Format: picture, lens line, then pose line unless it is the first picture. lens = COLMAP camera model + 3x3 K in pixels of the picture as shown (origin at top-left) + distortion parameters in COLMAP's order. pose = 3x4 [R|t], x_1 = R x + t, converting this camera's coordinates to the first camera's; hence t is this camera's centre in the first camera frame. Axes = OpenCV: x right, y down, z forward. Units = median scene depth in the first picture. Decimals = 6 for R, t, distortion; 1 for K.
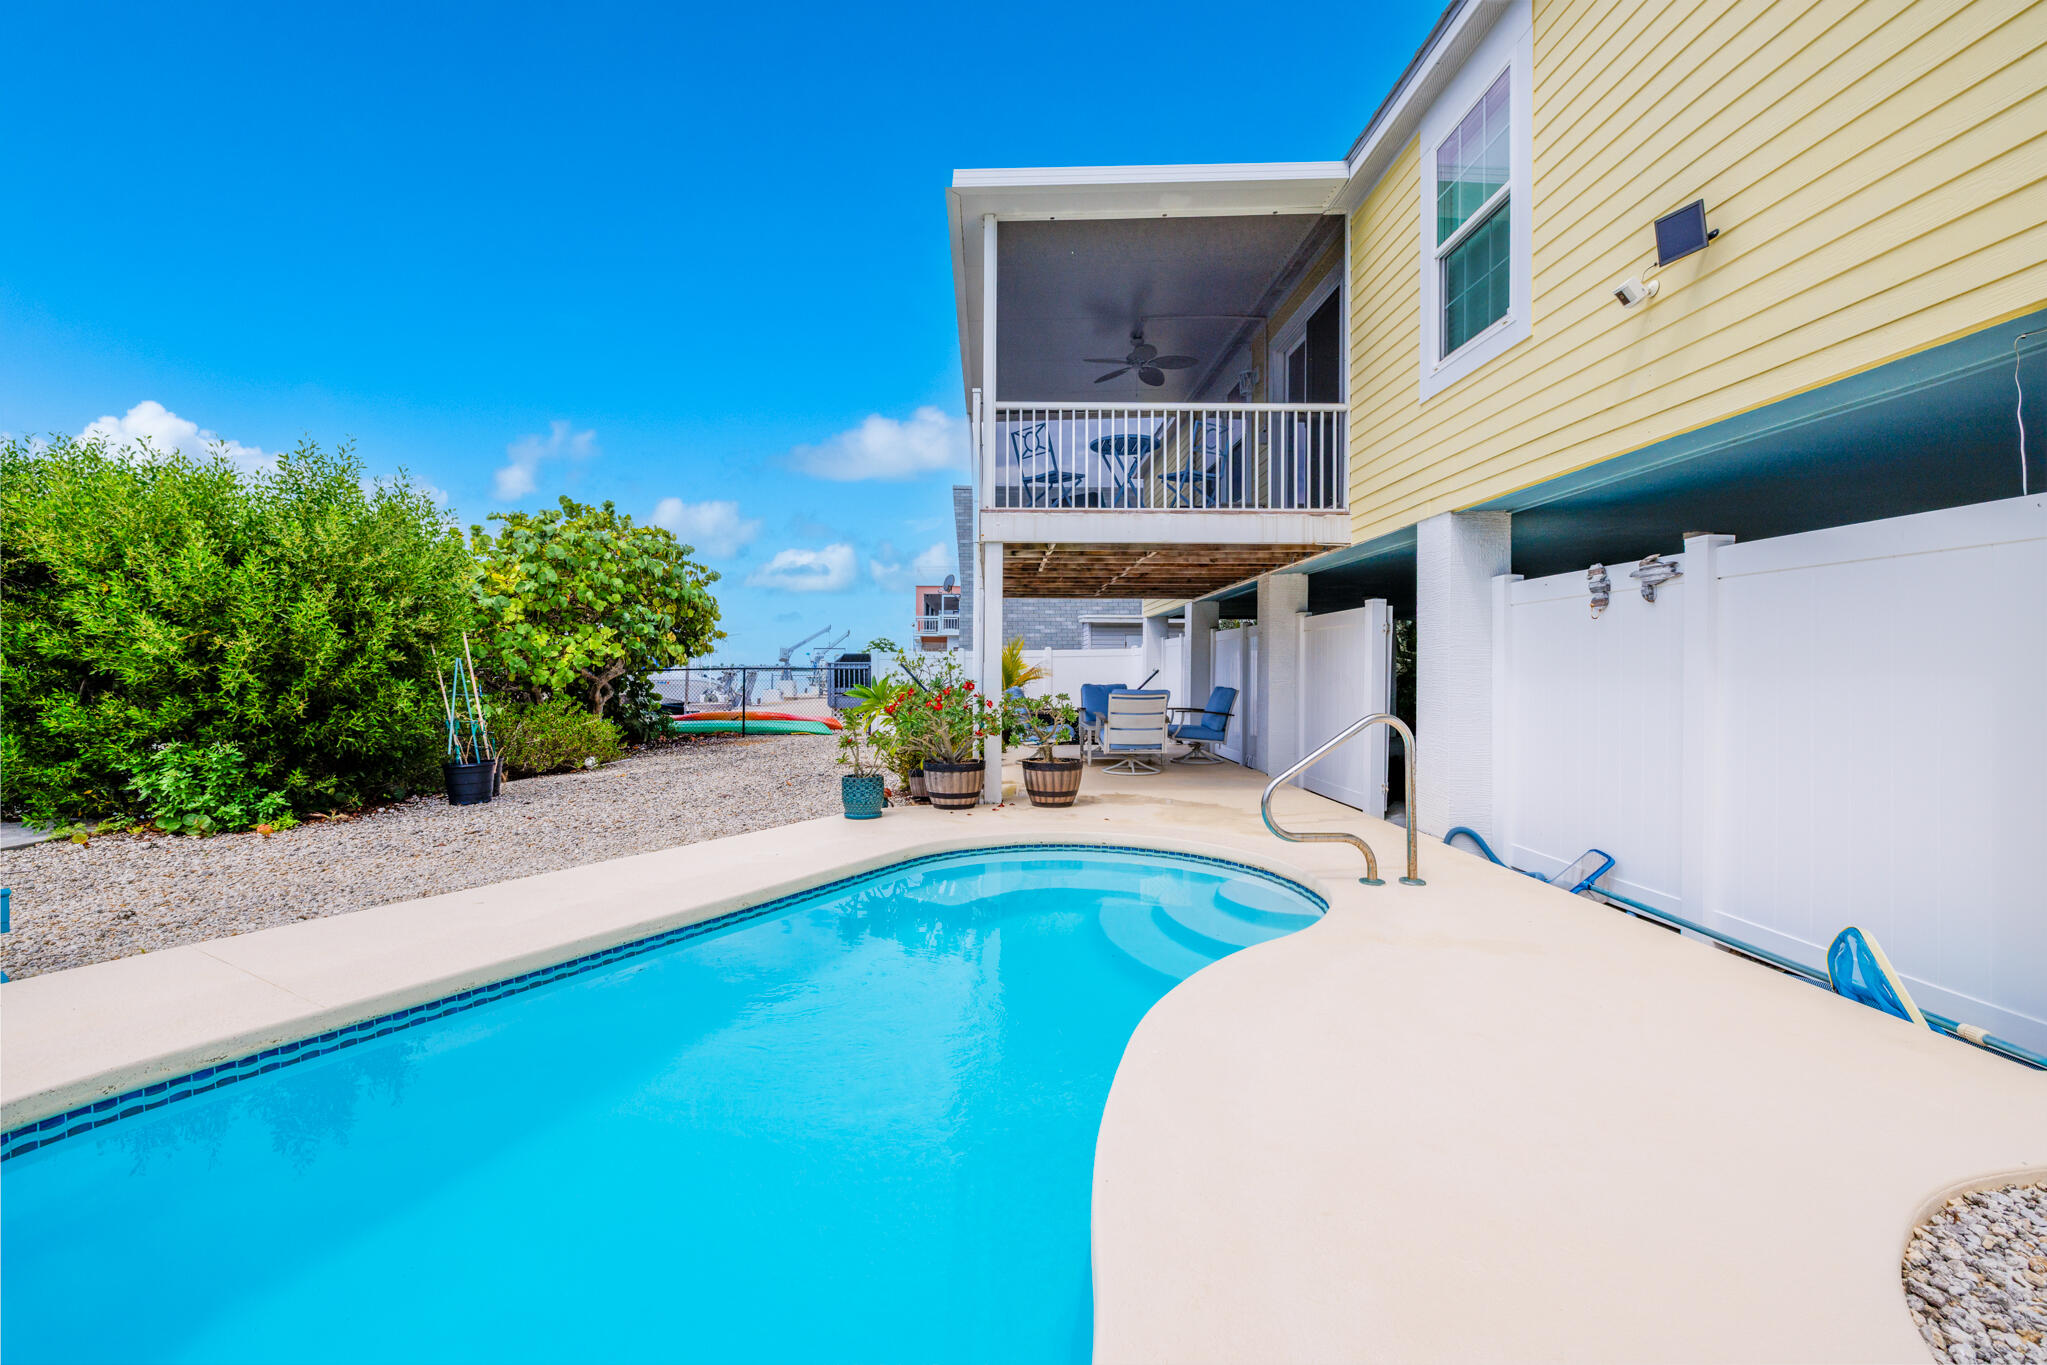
lens RADIAL K [[840.6, 0, 1021.8], [0, 840.6, 674.4], [0, 0, 1]] dist [0.002990, 0.000130]
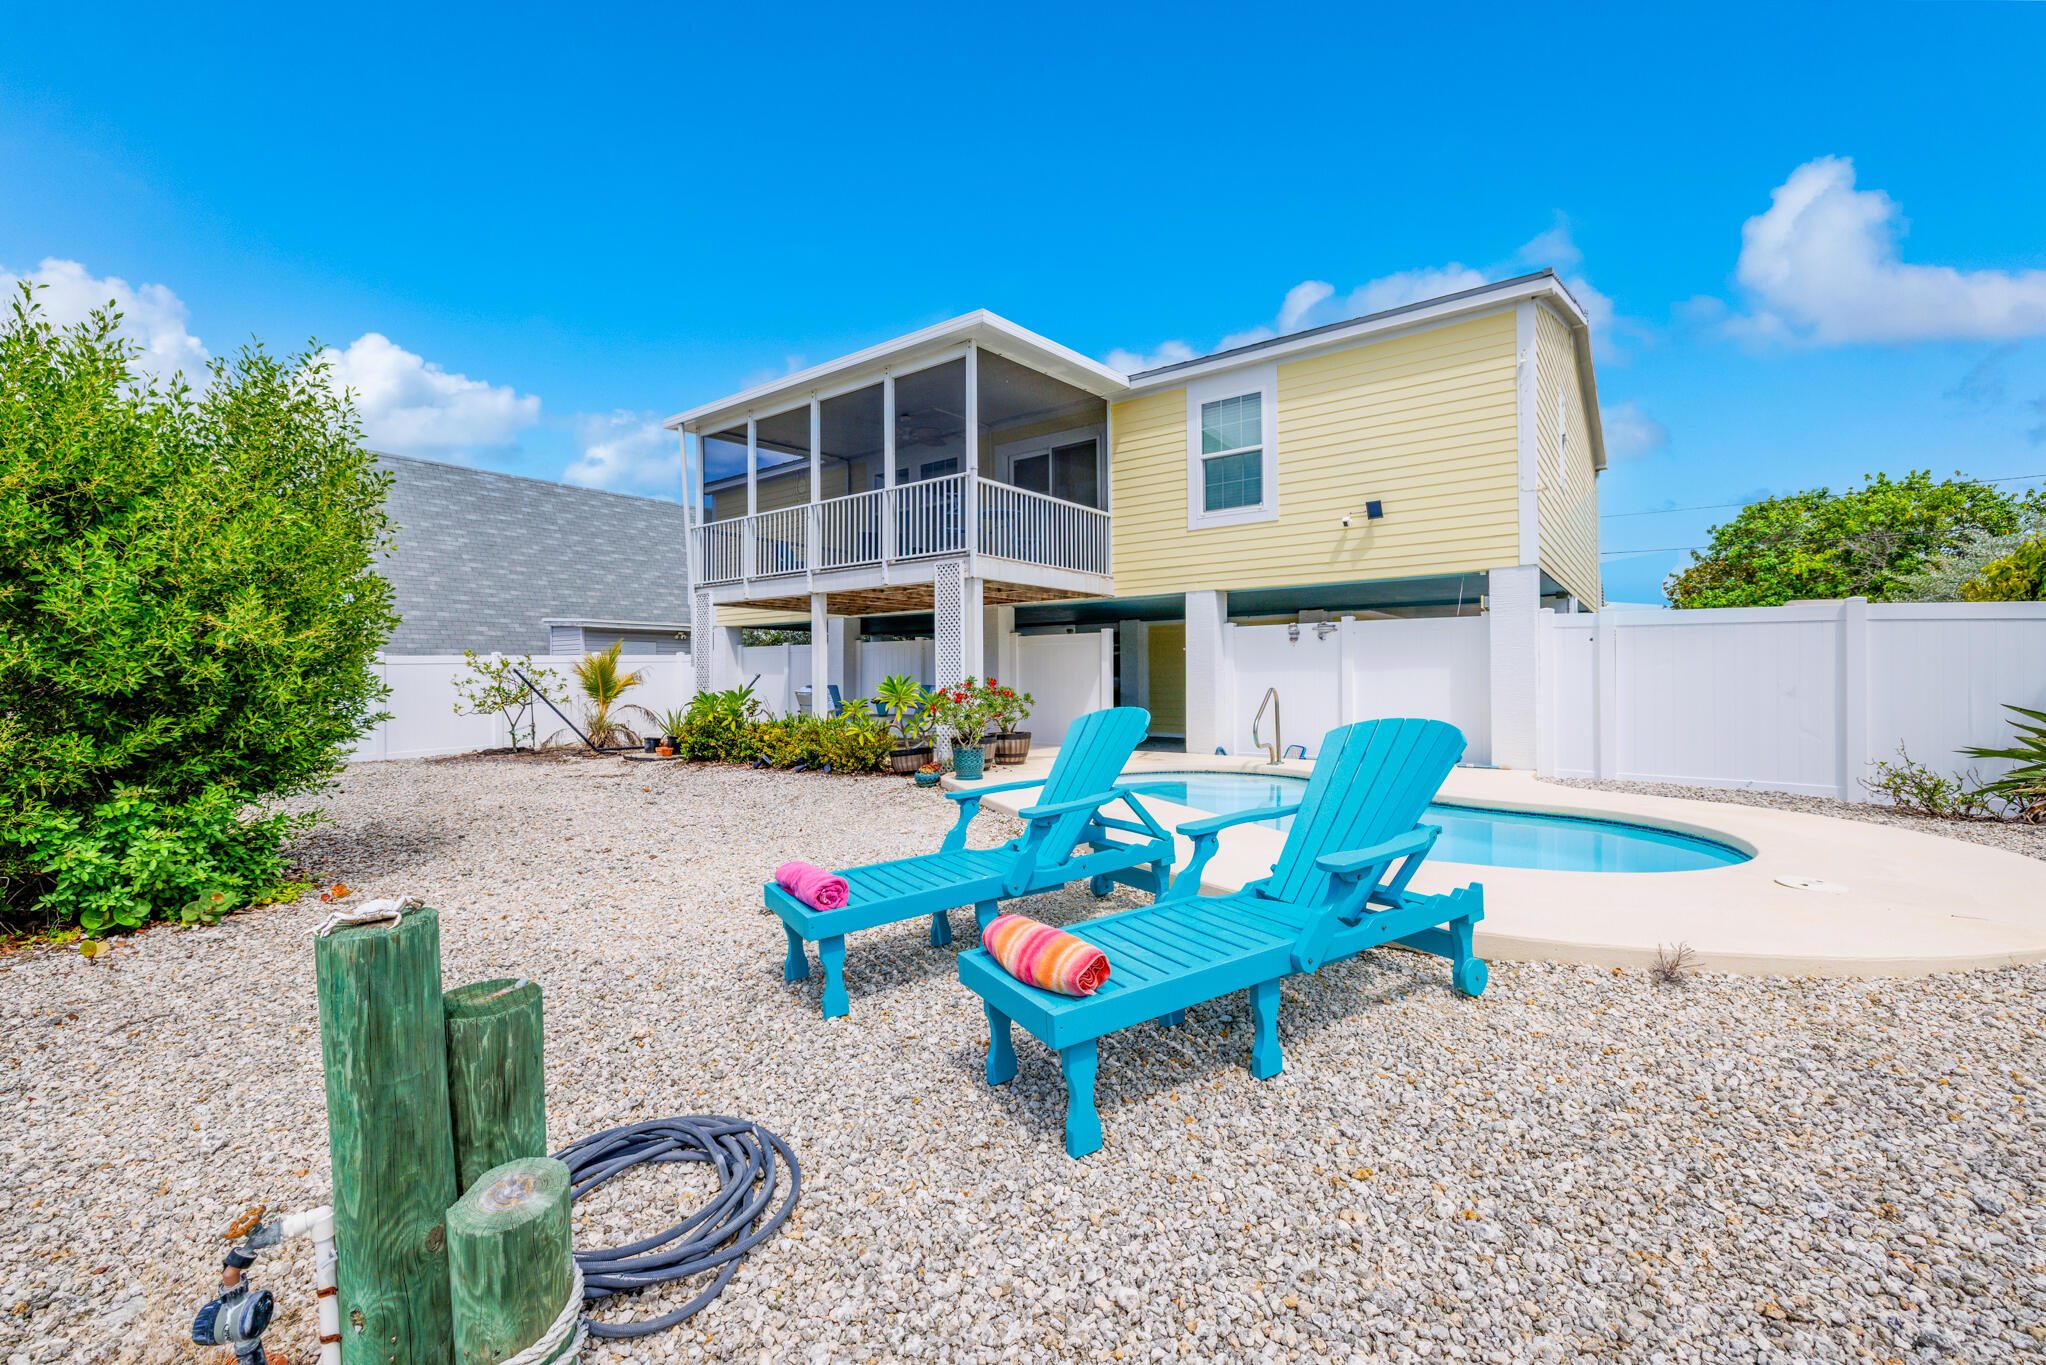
lens RADIAL K [[840.2, 0, 1028.6], [0, 840.2, 677.3], [0, 0, 1]] dist [0.002990, 0.000130]
pose [[0.634270, -0.007674, 0.773074, -1.061368], [0.013763, 0.999904, -0.001366, 0.008264], [-0.772989, 0.011506, 0.634315, 0.066228]]
